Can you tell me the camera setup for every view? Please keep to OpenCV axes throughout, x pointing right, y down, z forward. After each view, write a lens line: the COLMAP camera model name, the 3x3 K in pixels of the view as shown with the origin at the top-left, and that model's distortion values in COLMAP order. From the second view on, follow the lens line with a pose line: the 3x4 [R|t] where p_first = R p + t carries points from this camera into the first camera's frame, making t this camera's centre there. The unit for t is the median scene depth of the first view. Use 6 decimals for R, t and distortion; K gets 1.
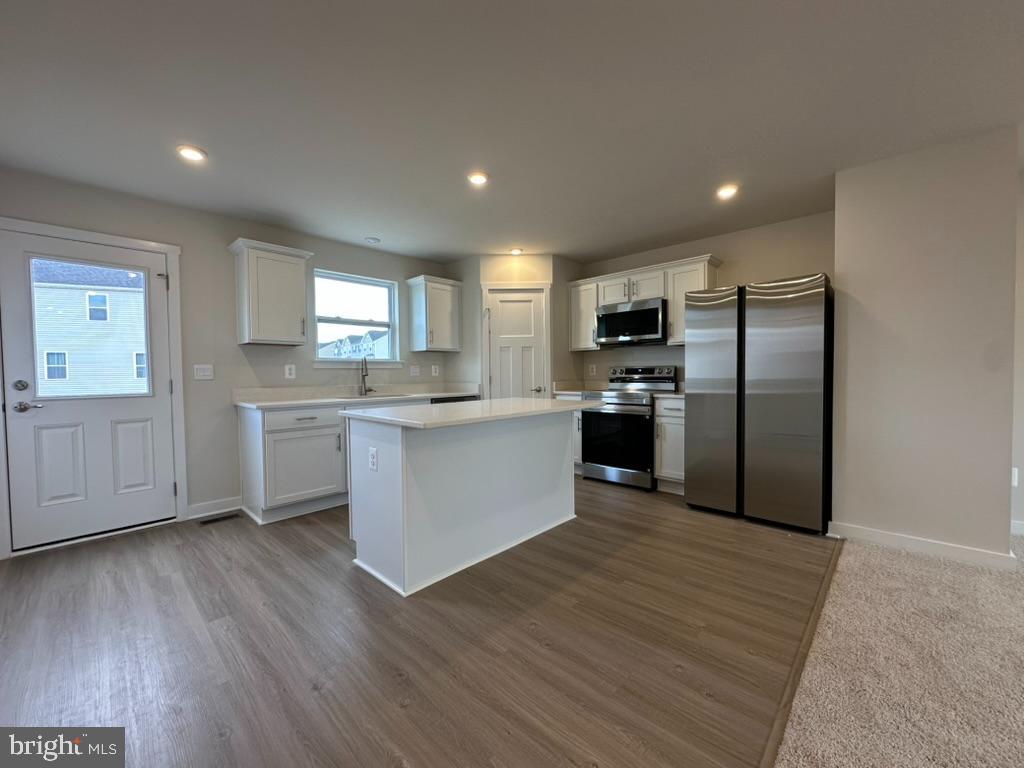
lens RADIAL K [[411.4, 0, 516.3], [0, 411.4, 384.8], [0, 0, 1]] dist [-0.001466, -0.000546]
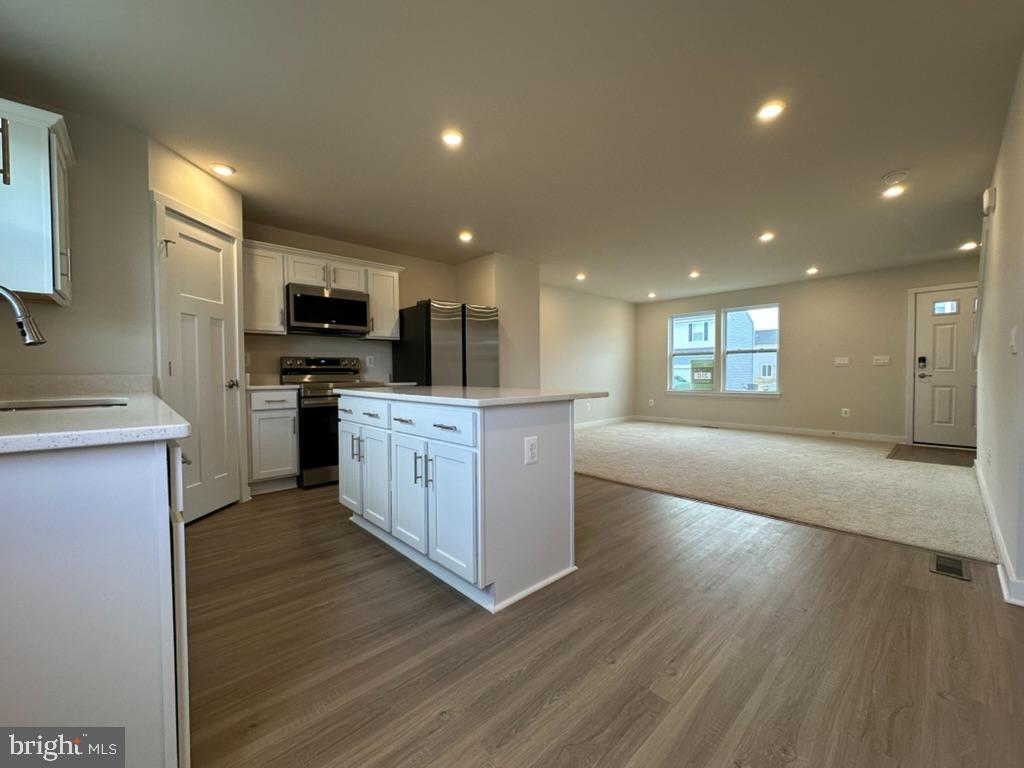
lens RADIAL K [[411.4, 0, 511.4], [0, 411.4, 382.2], [0, 0, 1]] dist [-0.001466, -0.000546]
pose [[0.057572, -0.014576, 0.998235, -0.715399], [0.037020, 0.999237, 0.012455, 0.019172], [-0.997655, 0.036238, 0.058068, 0.601940]]
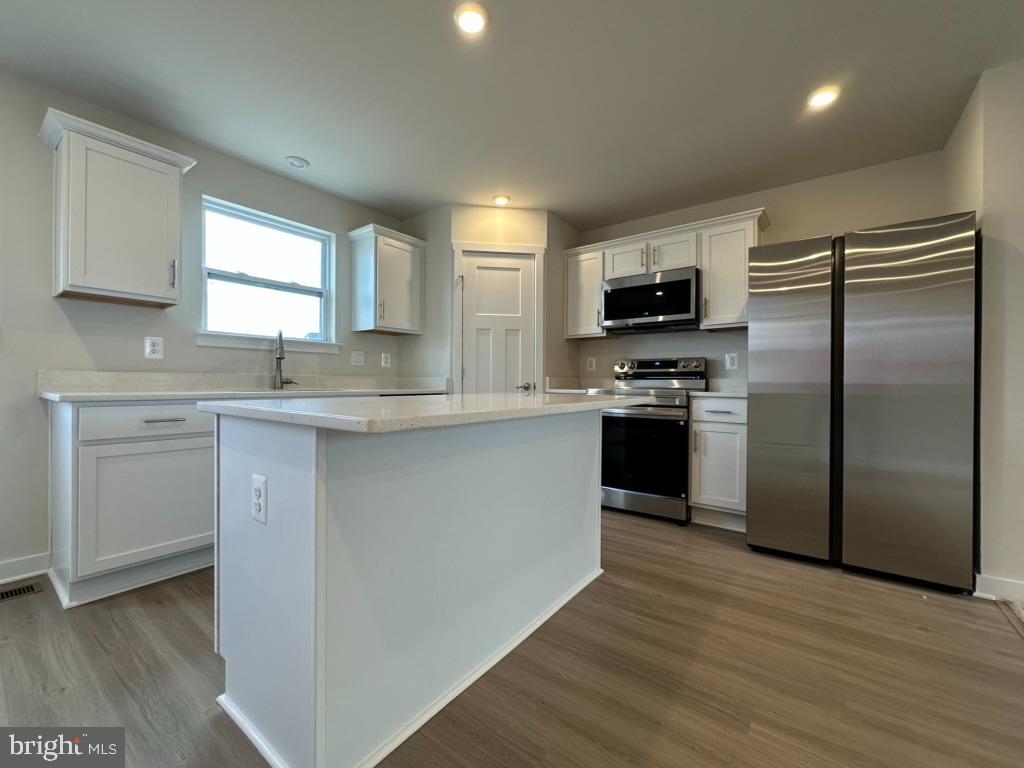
lens RADIAL K [[411.4, 0, 512.4], [0, 411.4, 385.3], [0, 0, 1]] dist [-0.001466, -0.000546]
pose [[0.993555, 0.016612, 0.112126, -0.067567], [-0.013758, 0.999562, -0.026186, 0.034881], [-0.112512, 0.024475, 0.993349, 0.303300]]
